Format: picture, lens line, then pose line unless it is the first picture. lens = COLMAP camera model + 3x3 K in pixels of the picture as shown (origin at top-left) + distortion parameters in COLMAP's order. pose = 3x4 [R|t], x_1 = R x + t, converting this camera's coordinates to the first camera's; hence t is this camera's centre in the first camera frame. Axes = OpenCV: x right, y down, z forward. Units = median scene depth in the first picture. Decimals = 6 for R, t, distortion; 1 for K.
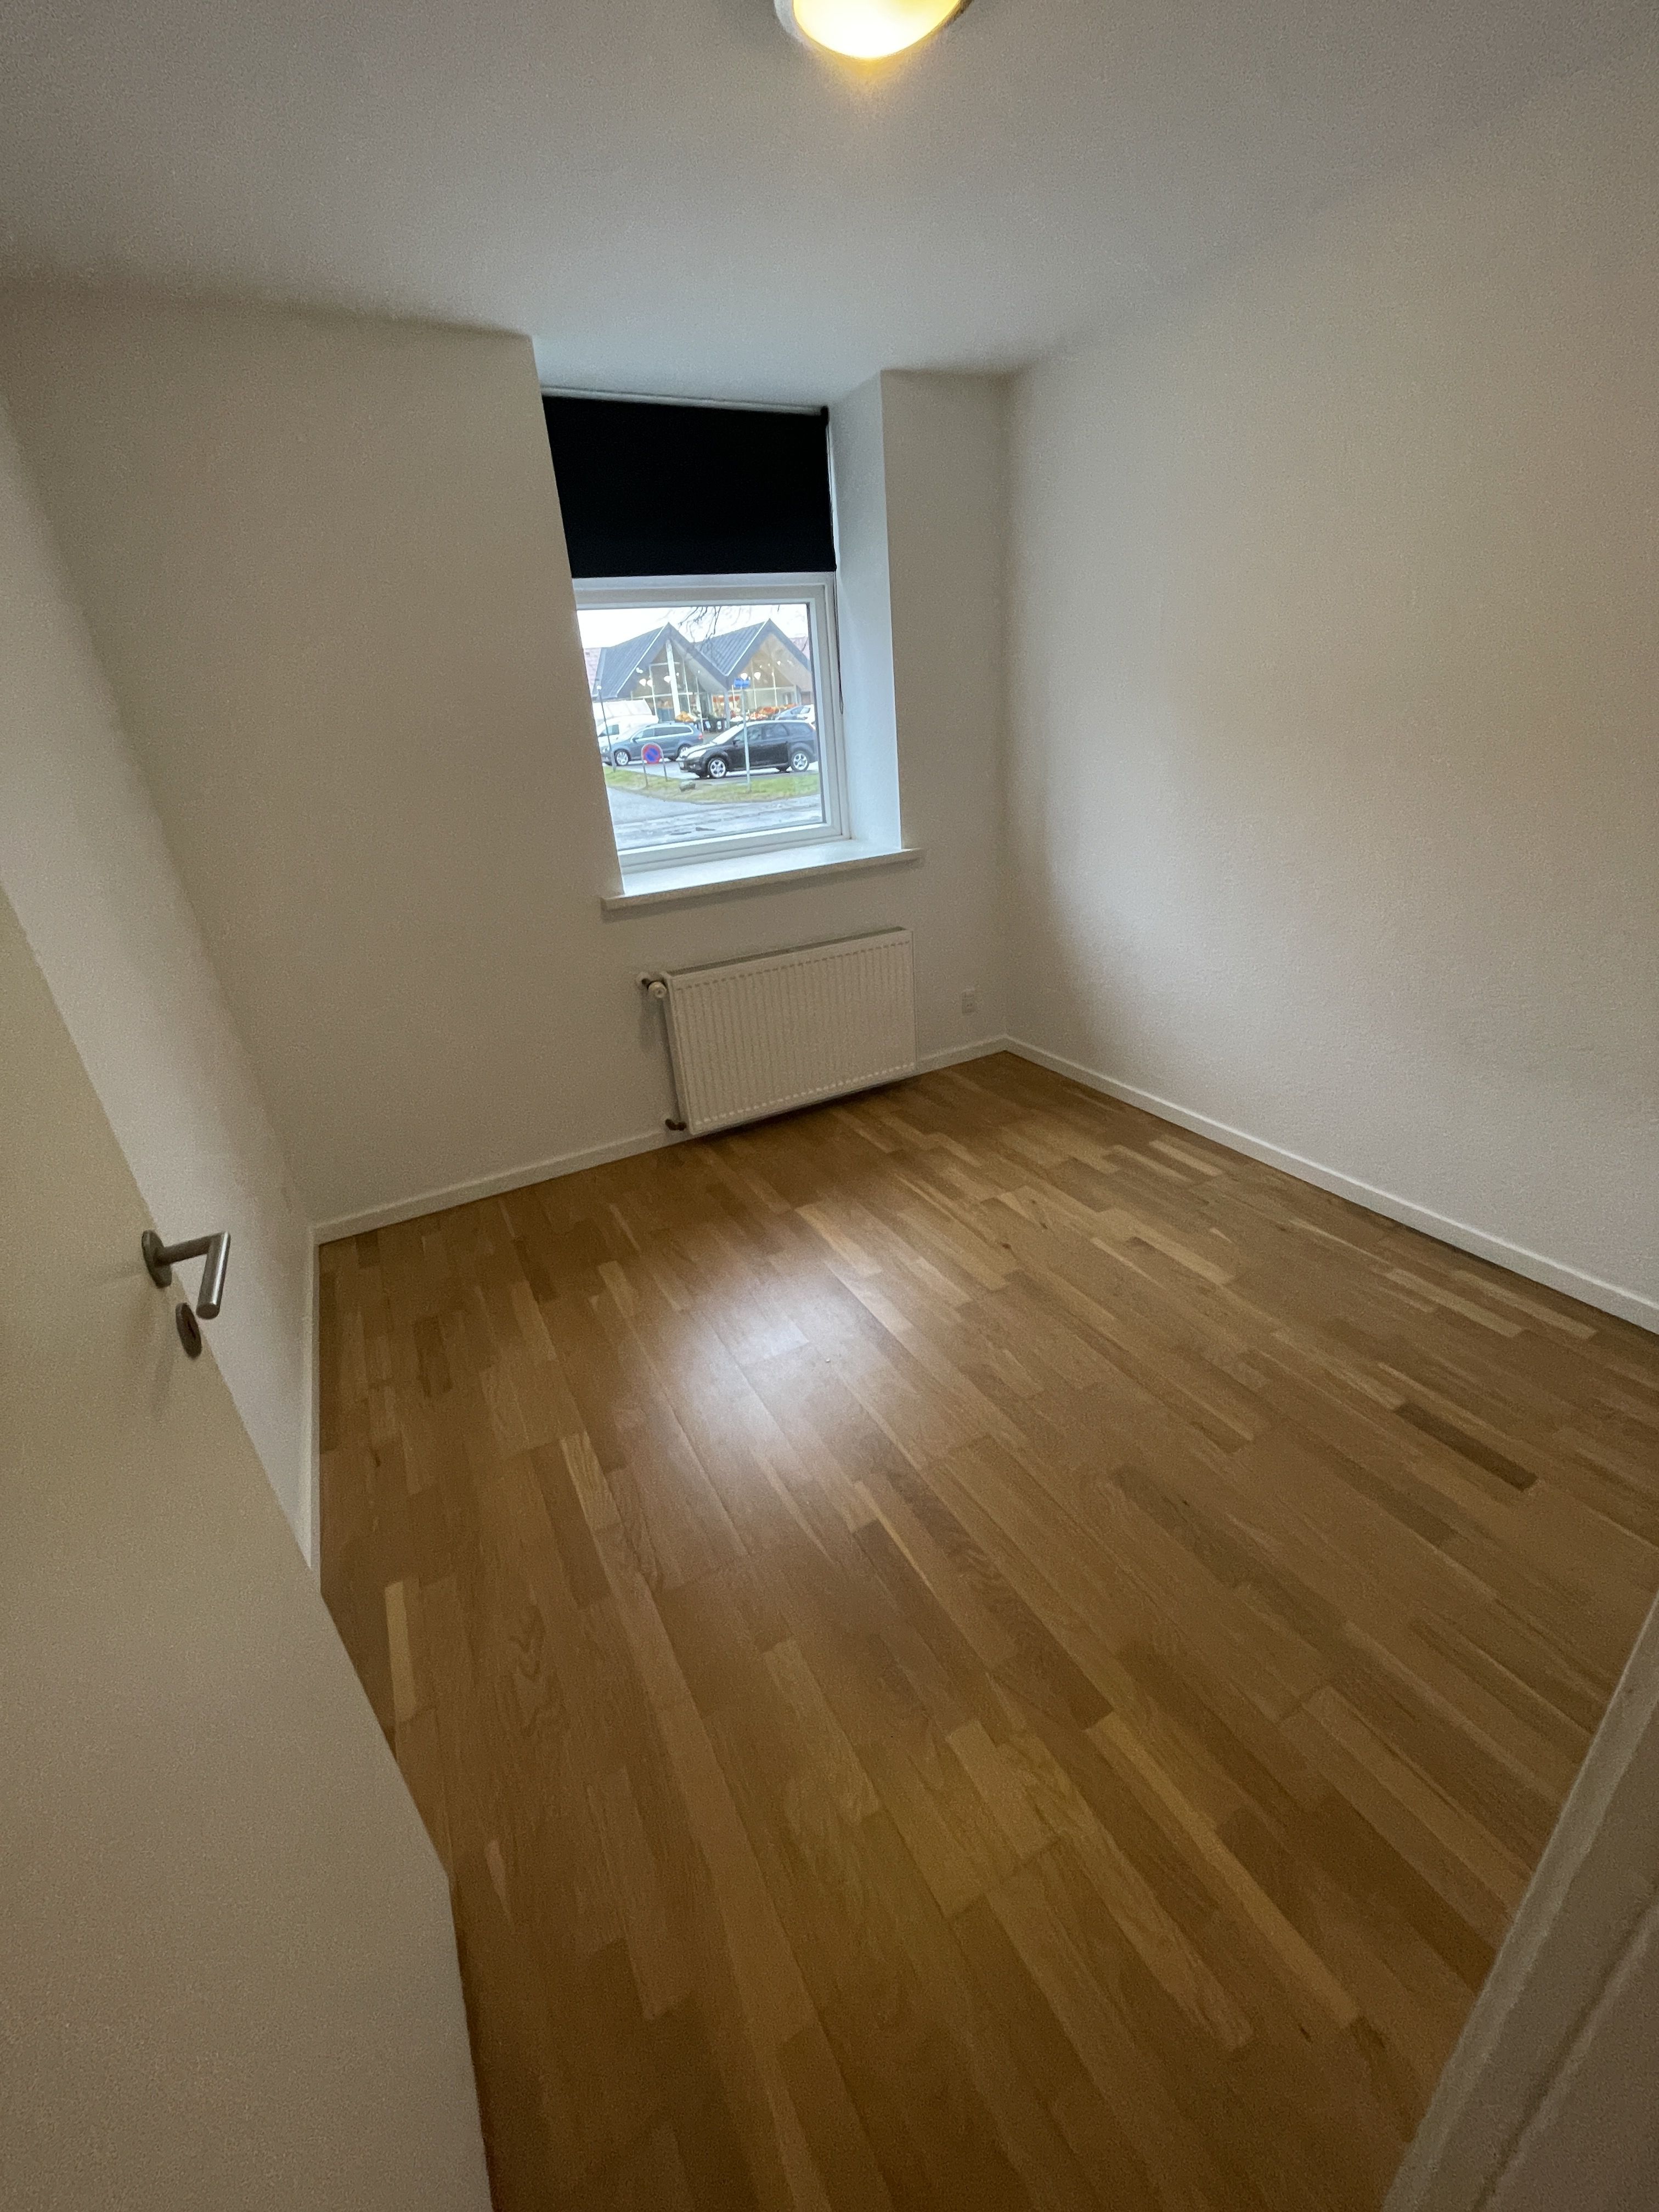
lens RADIAL K [[889.9, 0, 831.1], [0, 889.9, 1106.7], [0, 0, 1]] dist [-0.000049, -0.000001]
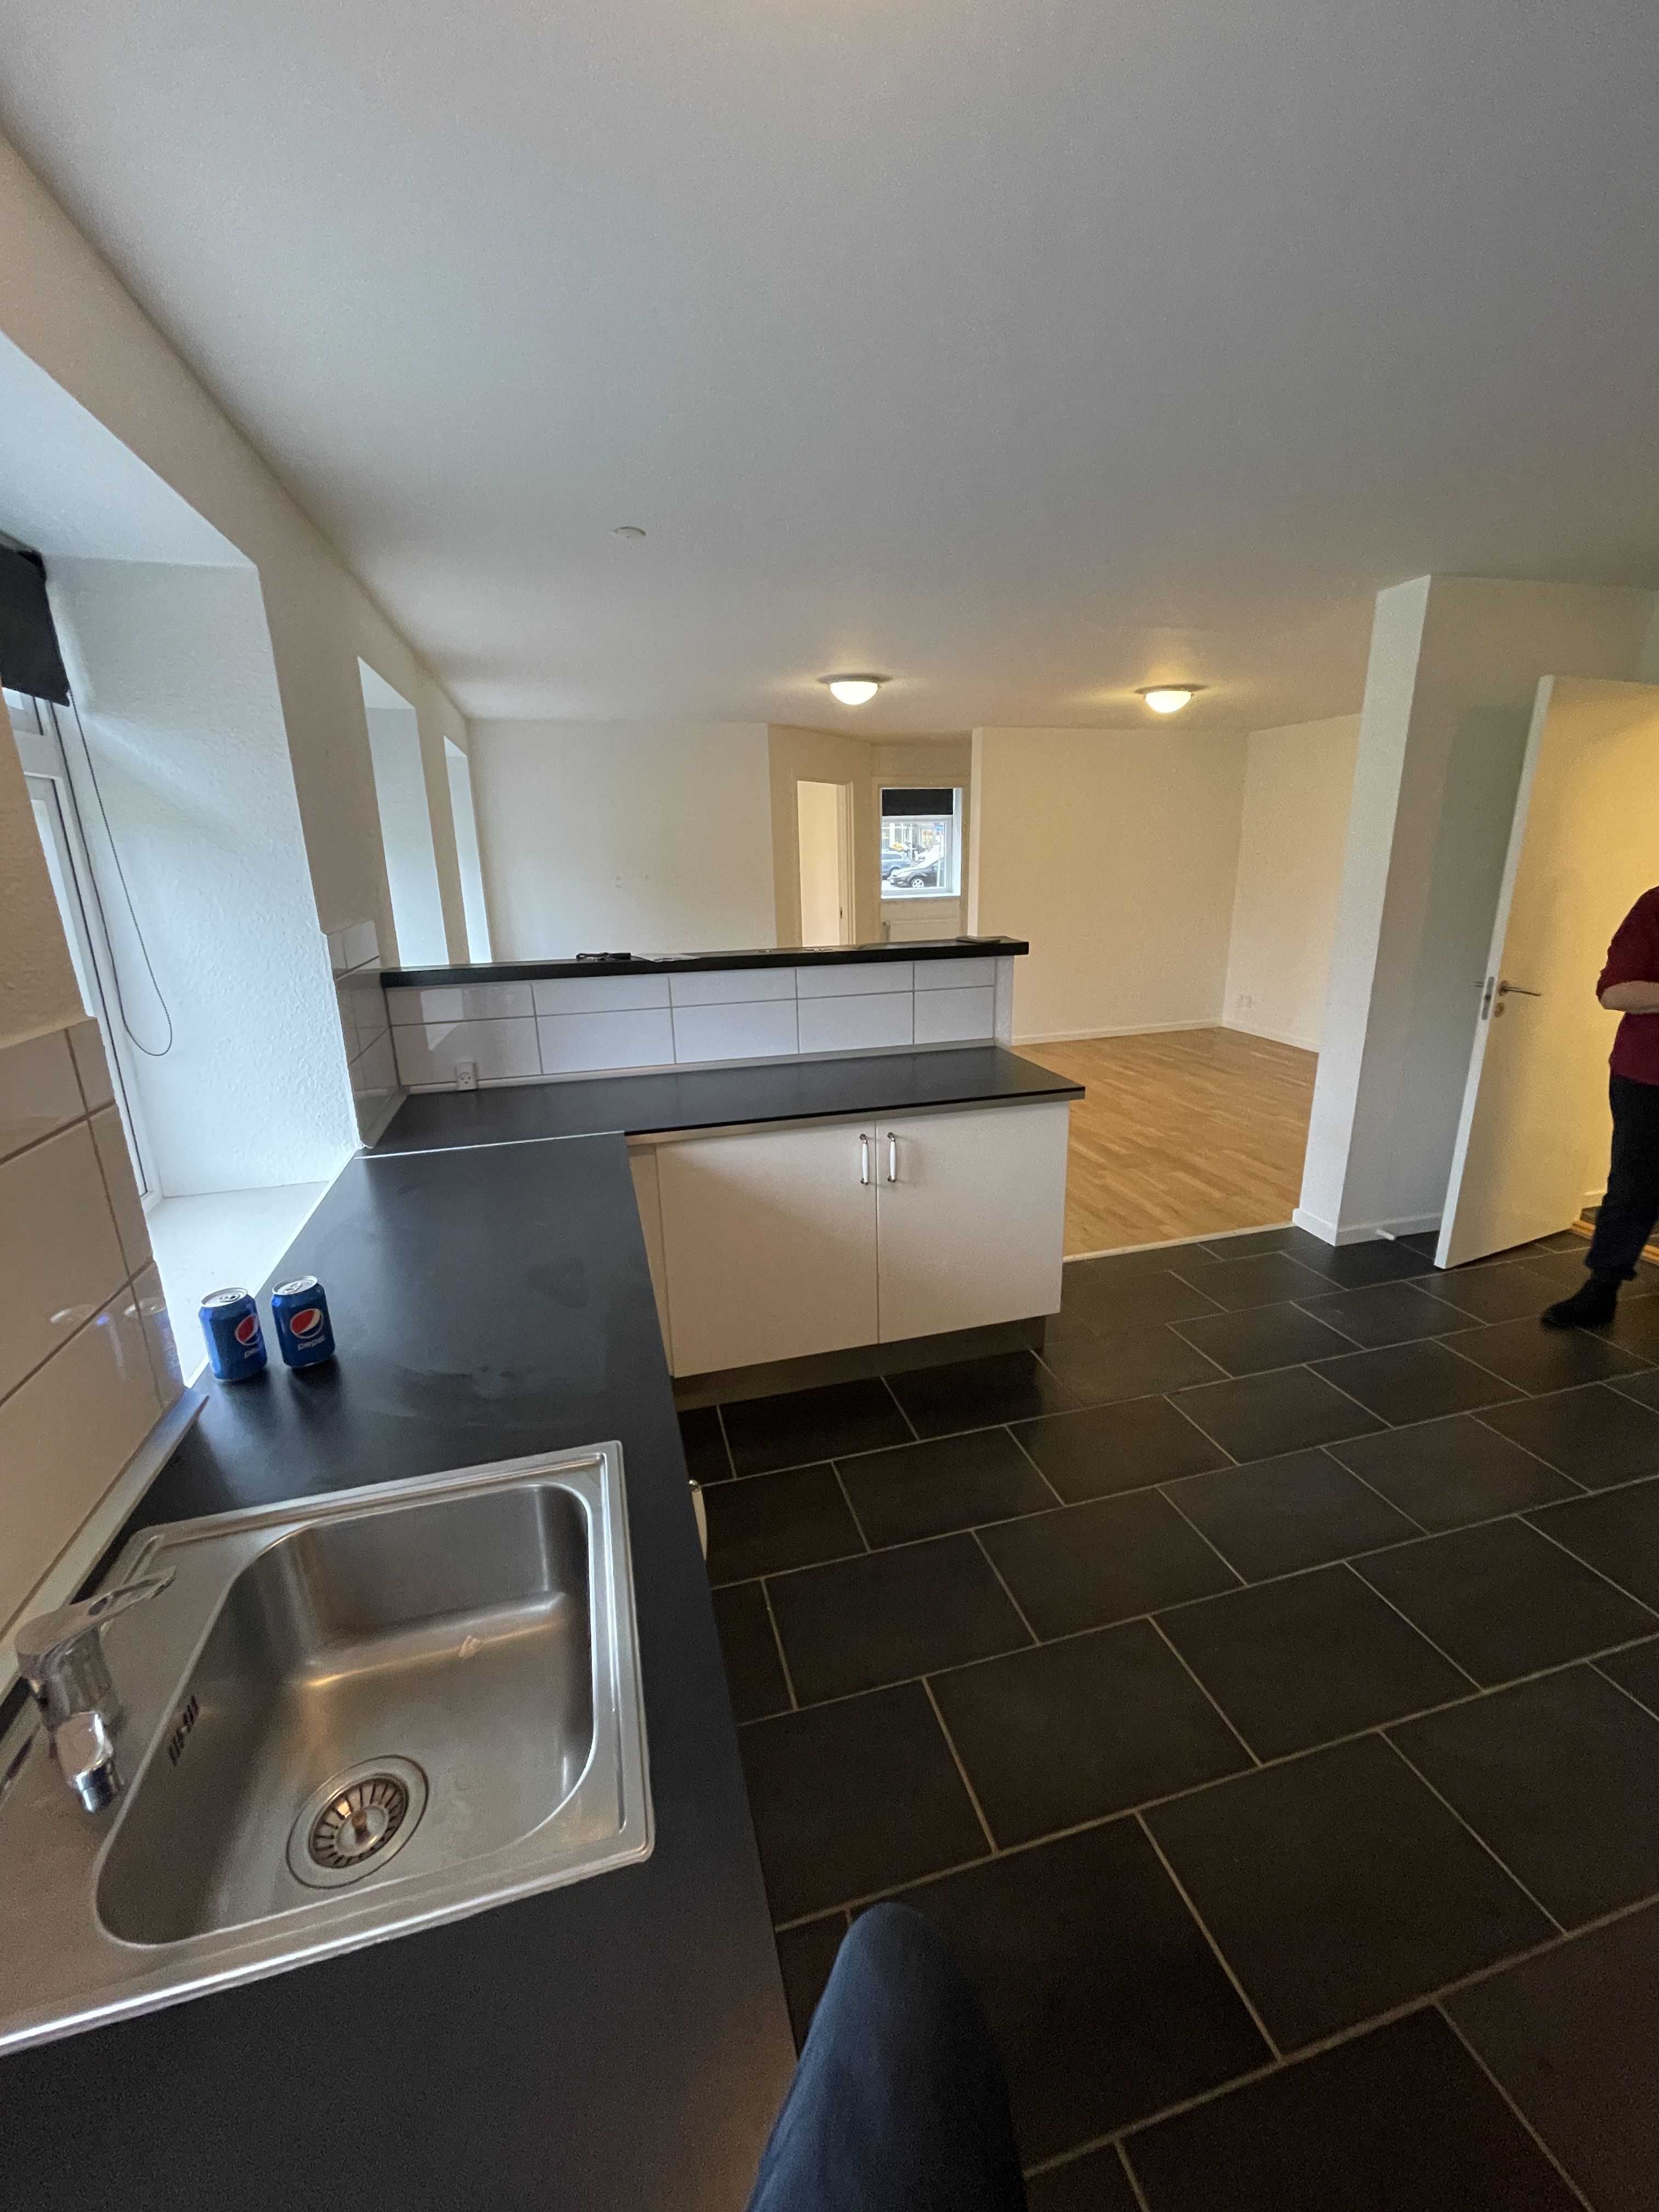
lens RADIAL K [[889.9, 0, 831.4], [0, 889.9, 1102.0], [0, 0, 1]] dist [-0.000049, -0.000001]
pose [[0.974327, 0.115369, -0.193330, 0.041010], [-0.140182, 0.982830, -0.119976, 0.117173], [0.176169, 0.143998, 0.973771, -0.274997]]
